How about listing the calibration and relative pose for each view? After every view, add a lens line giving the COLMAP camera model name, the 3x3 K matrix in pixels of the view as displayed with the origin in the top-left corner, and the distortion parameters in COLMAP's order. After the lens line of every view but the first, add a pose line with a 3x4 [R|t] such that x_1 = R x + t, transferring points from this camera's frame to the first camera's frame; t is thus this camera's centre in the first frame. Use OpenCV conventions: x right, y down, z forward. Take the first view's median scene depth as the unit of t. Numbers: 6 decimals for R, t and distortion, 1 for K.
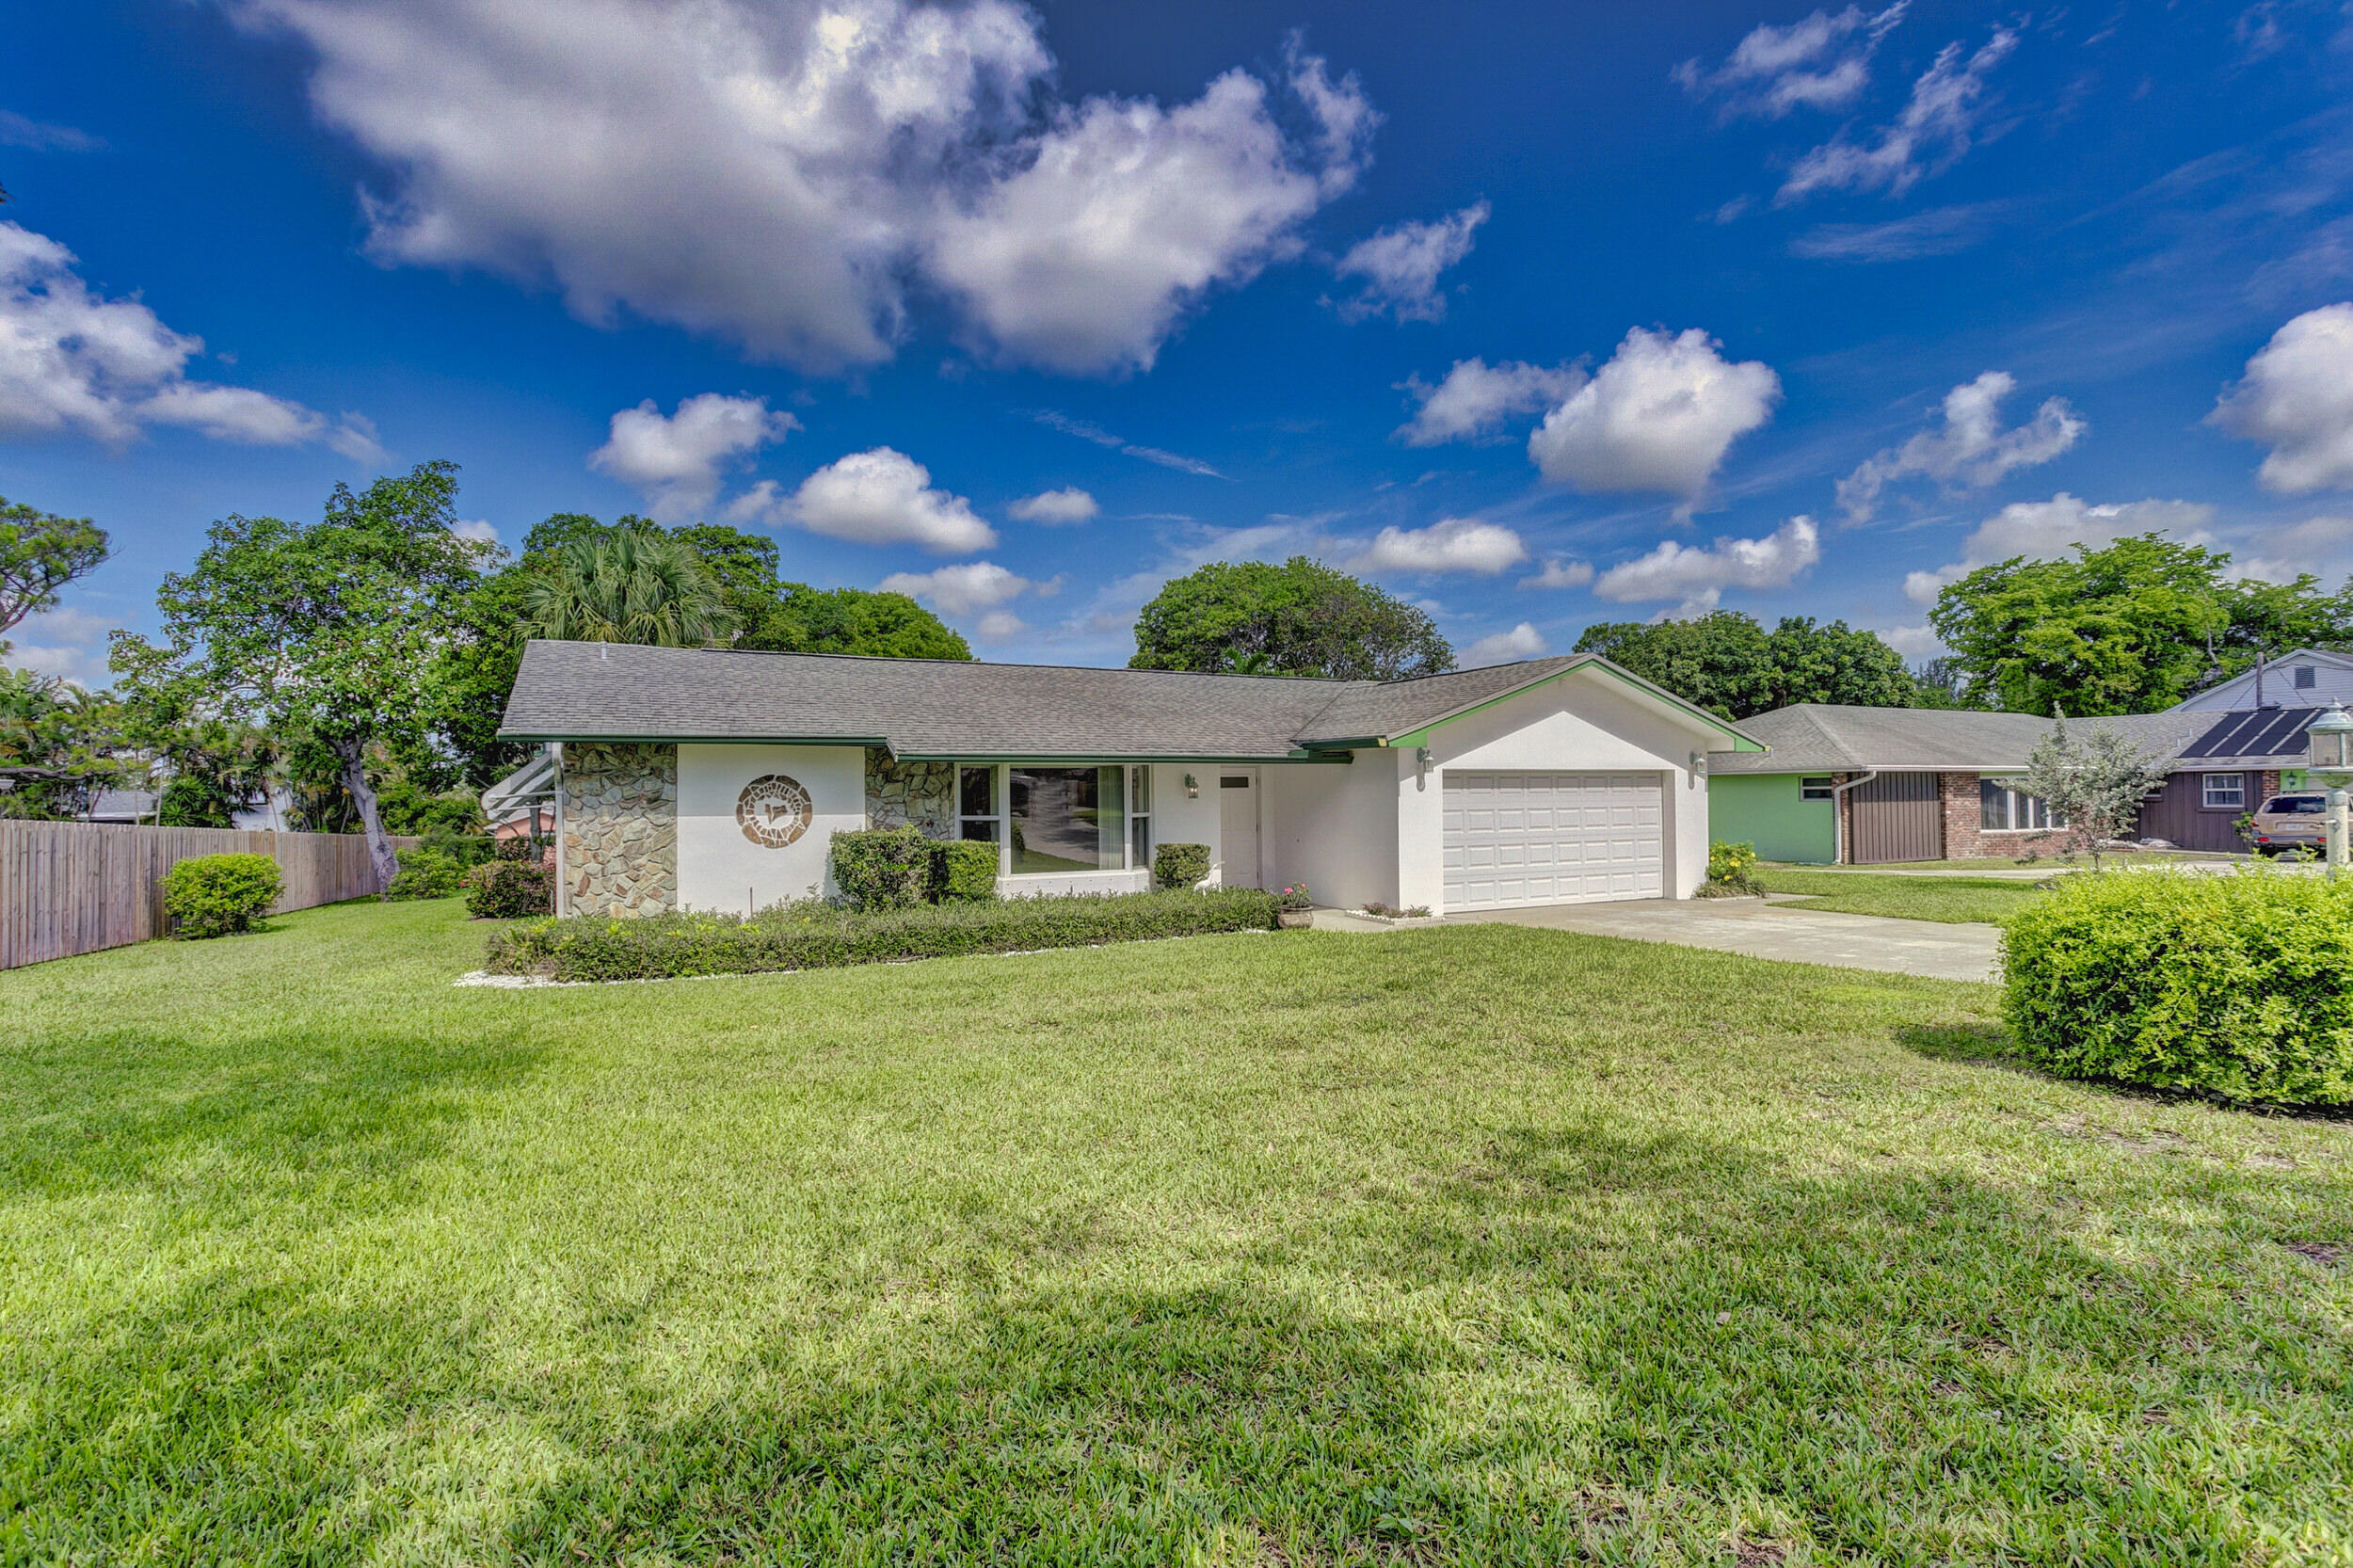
lens RADIAL K [[1112.4, 0, 1195.3], [0, 1112.4, 783.2], [0, 0, 1]] dist [0.000760, 0.001394]
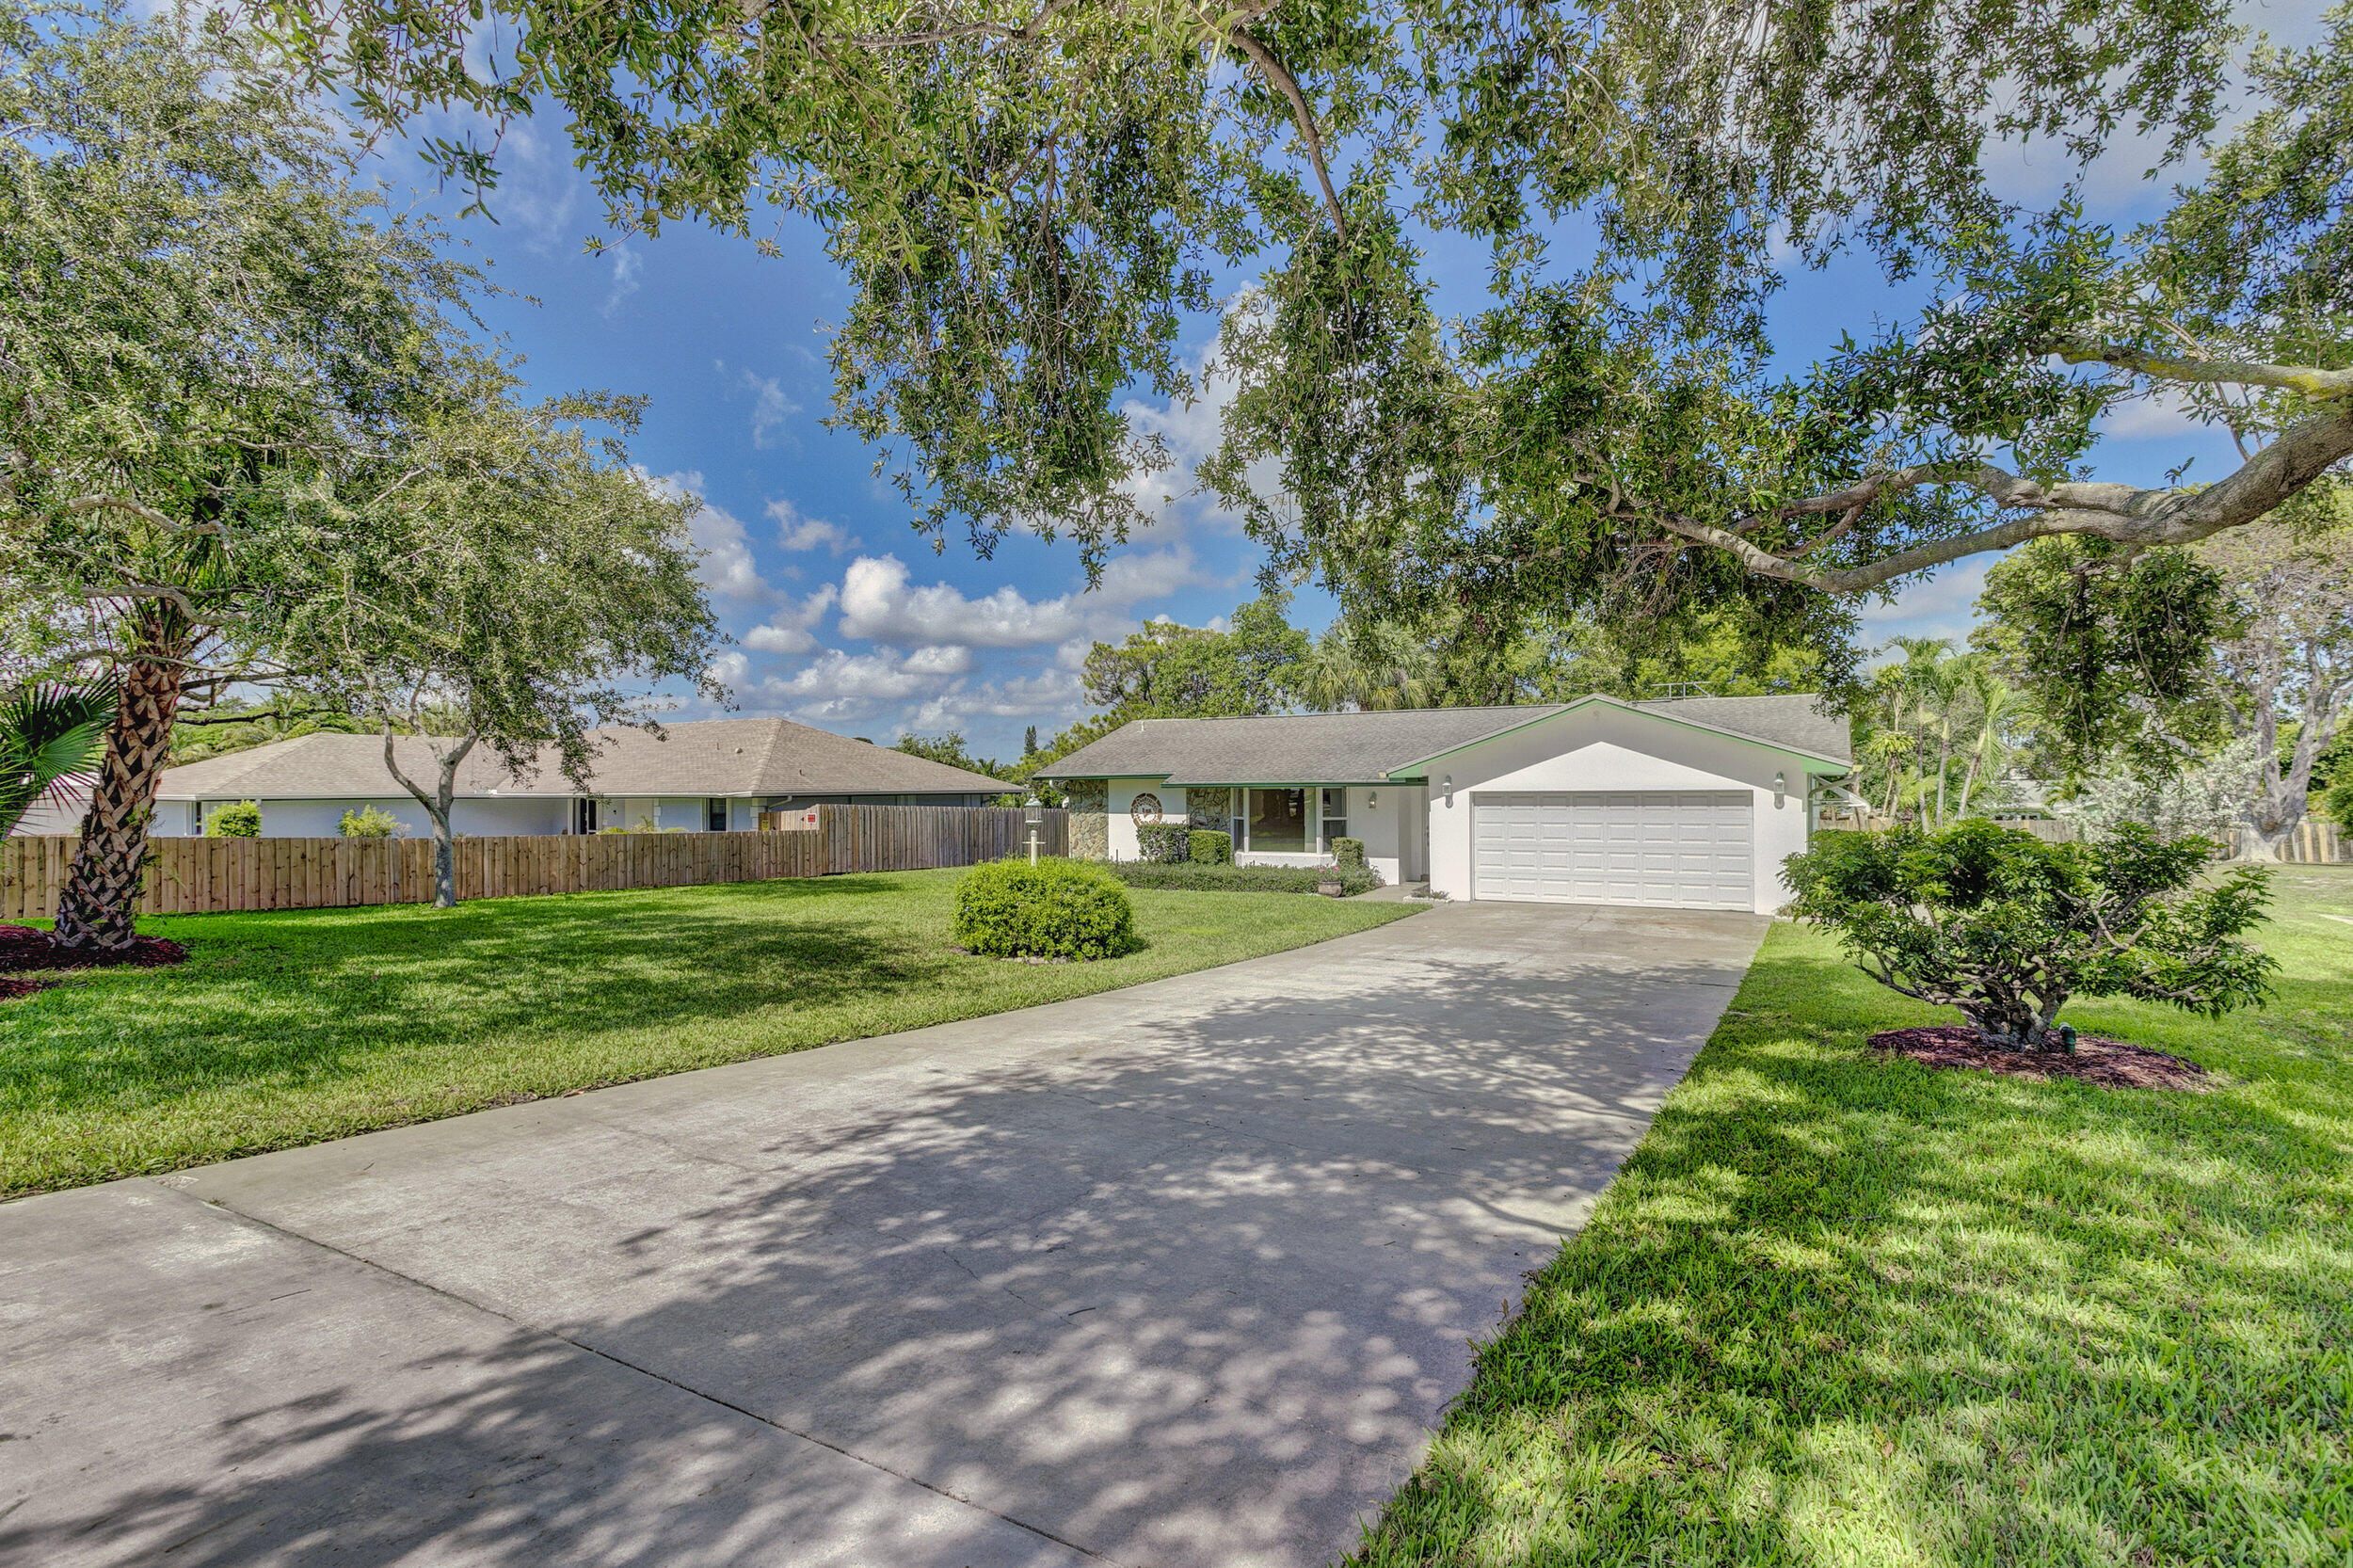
lens RADIAL K [[1112.4, 0, 1191.0], [0, 1112.4, 786.0], [0, 0, 1]] dist [0.000760, 0.001394]
pose [[0.562721, 0.005553, -0.826628, 1.140266], [0.011640, 0.999825, 0.014640, -0.042819], [0.826565, -0.017860, 0.562558, -0.038031]]
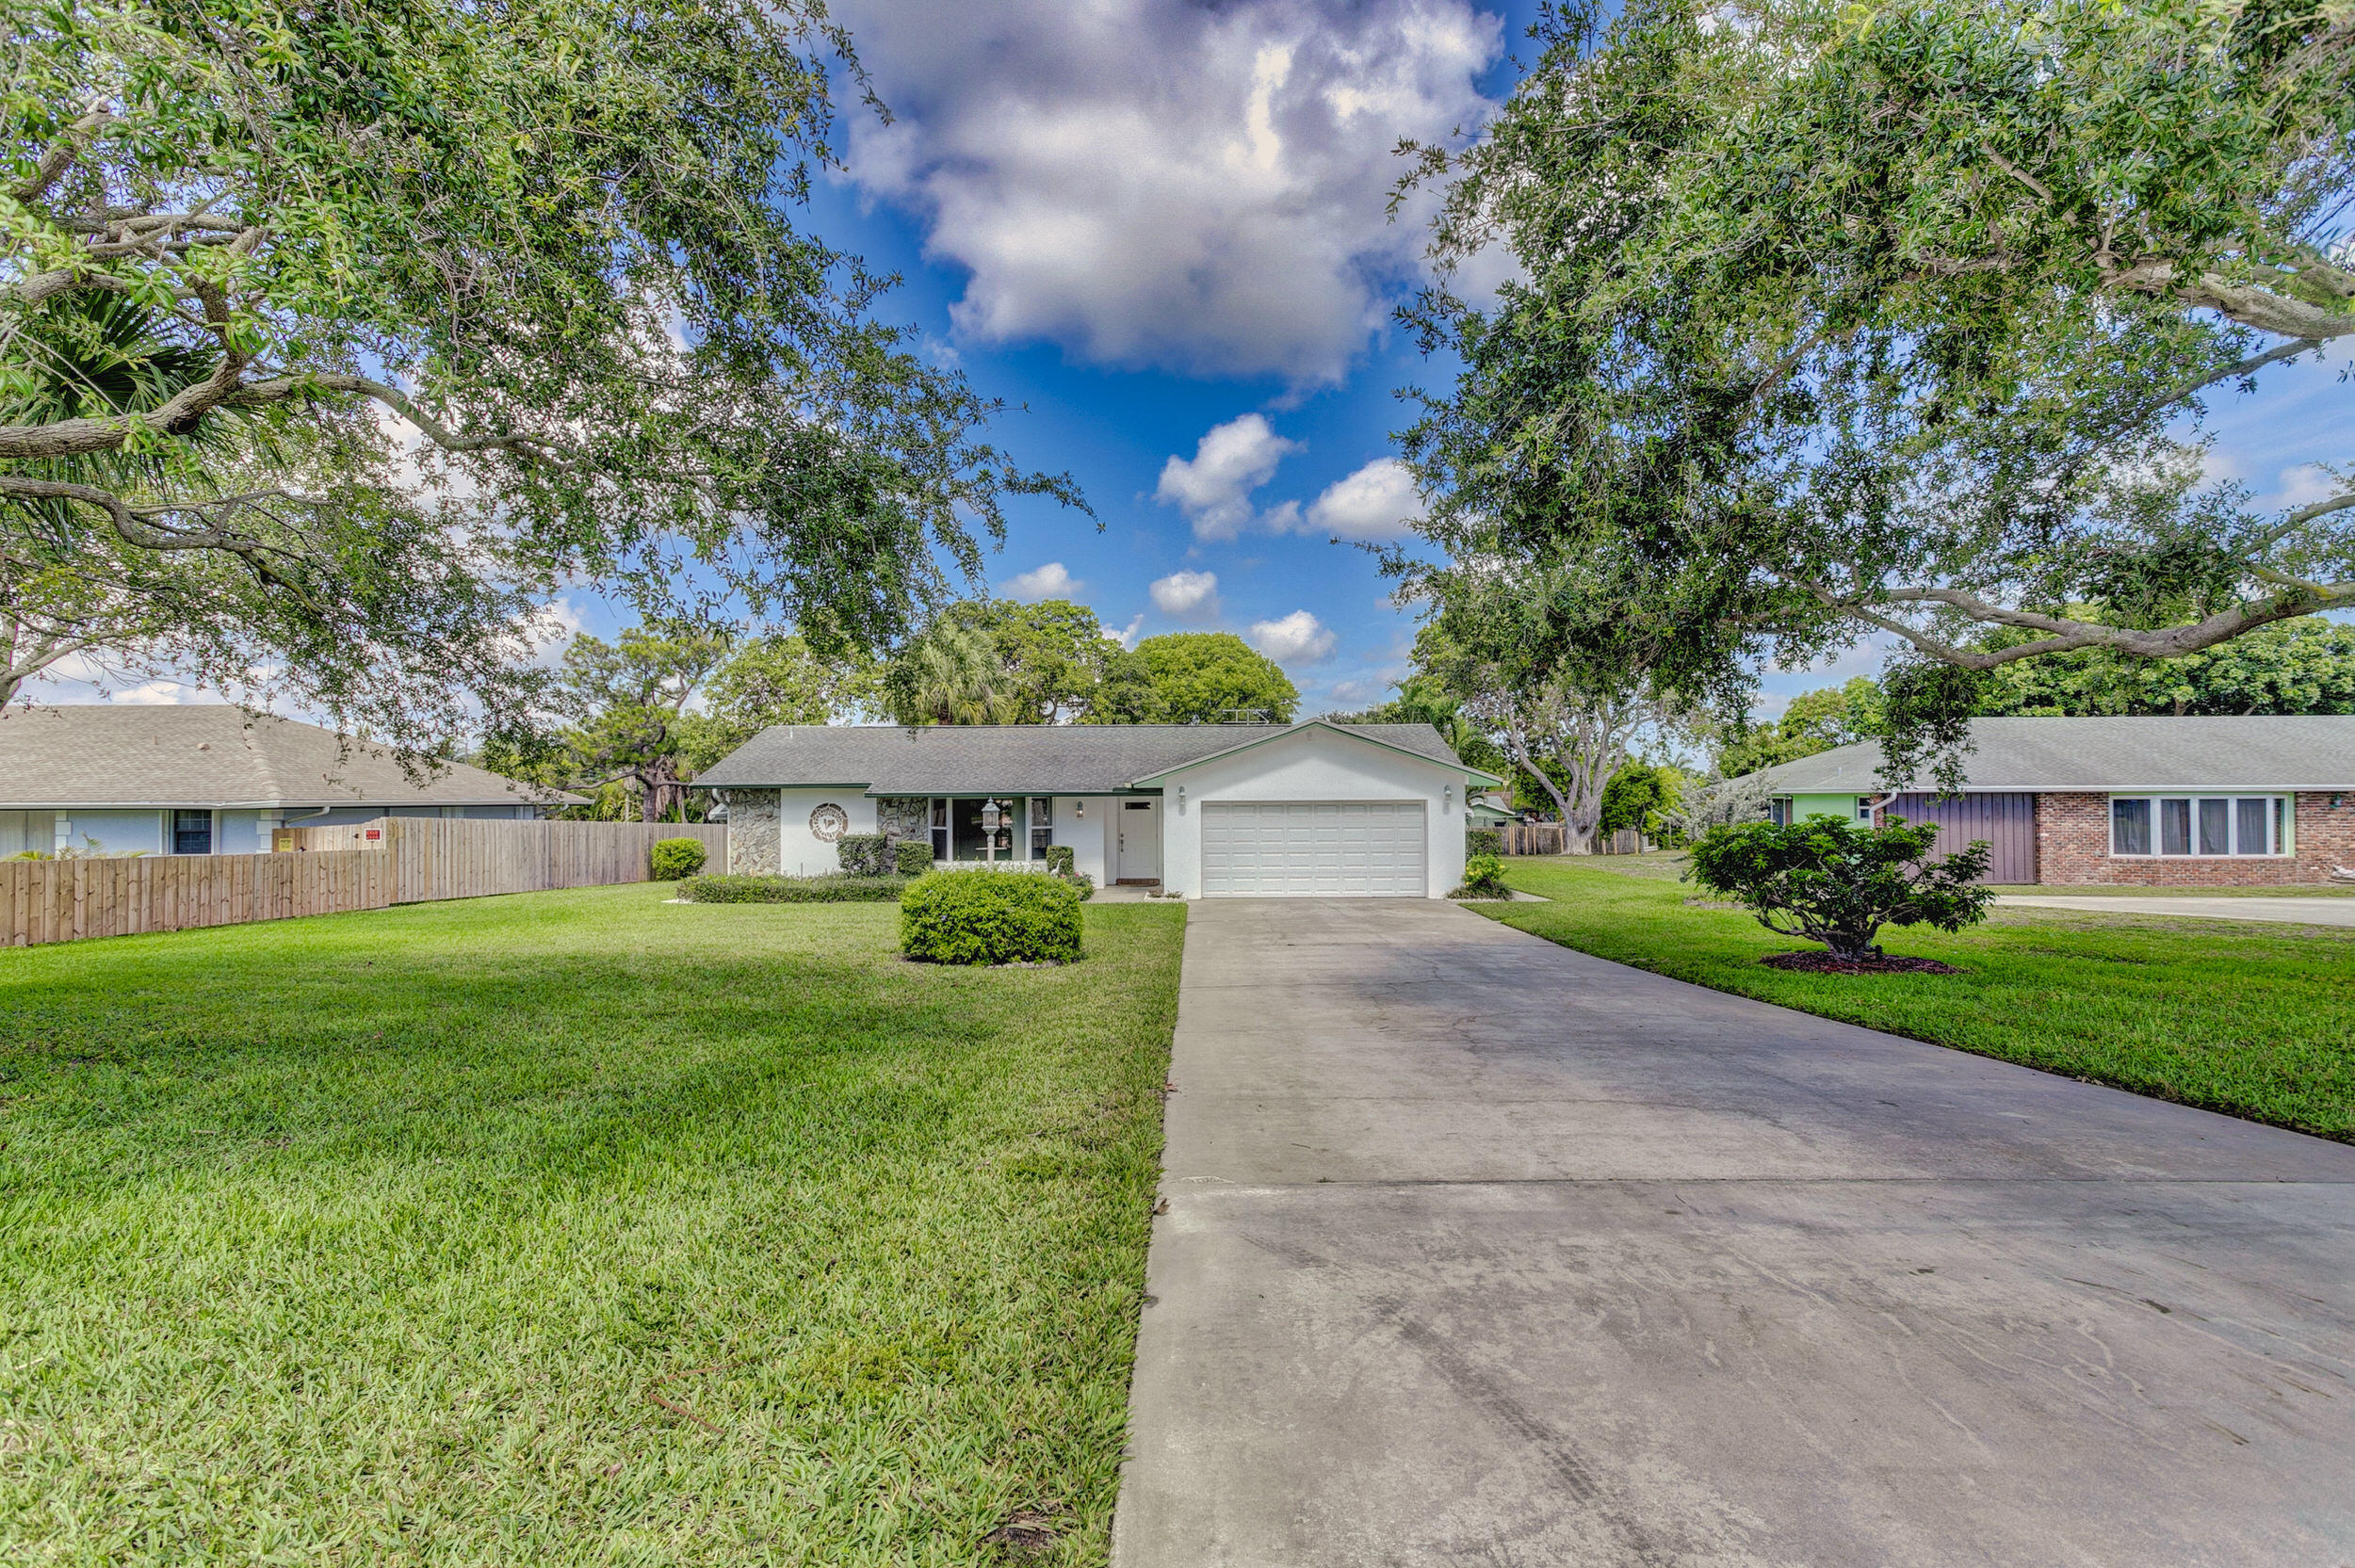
lens RADIAL K [[1113.2, 0, 1178.6], [0, 1113.2, 792.3], [0, 0, 1]] dist [0.000760, 0.001394]
pose [[0.888829, 0.003484, -0.458227, 0.877493], [0.001482, 0.999944, 0.010476, -0.039402], [0.458237, -0.009990, 0.888774, -0.342405]]
